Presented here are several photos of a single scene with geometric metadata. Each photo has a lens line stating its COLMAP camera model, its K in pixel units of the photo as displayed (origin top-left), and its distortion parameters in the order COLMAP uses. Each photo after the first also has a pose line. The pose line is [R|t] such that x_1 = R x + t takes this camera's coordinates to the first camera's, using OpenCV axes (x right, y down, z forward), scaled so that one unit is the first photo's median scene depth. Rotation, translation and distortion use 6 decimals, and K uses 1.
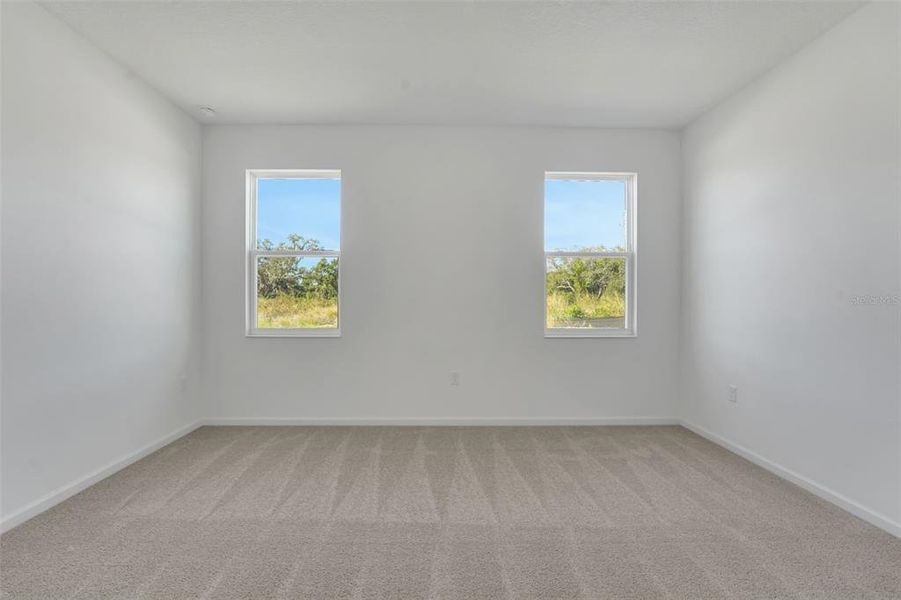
lens RADIAL K [[387.4, 0, 450.2], [0, 387.4, 292.5], [0, 0, 1]] dist [-0.000284, -0.001097]
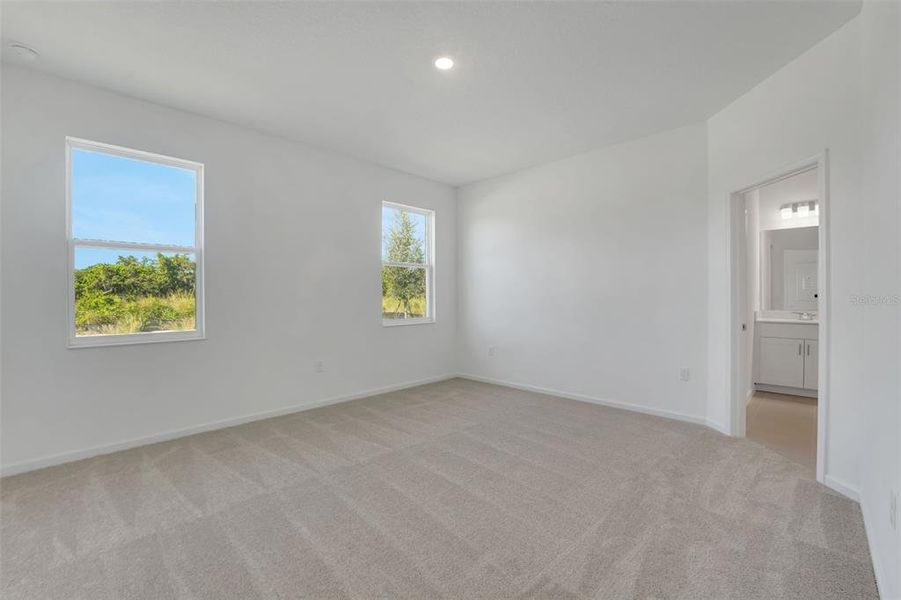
lens RADIAL K [[387.4, 0, 456.4], [0, 387.4, 301.3], [0, 0, 1]] dist [-0.000284, -0.001097]
pose [[0.710020, -0.015266, 0.704016, -0.568432], [-0.003633, 0.999672, 0.025341, -0.006669], [-0.704172, -0.020551, 0.709732, -0.124810]]
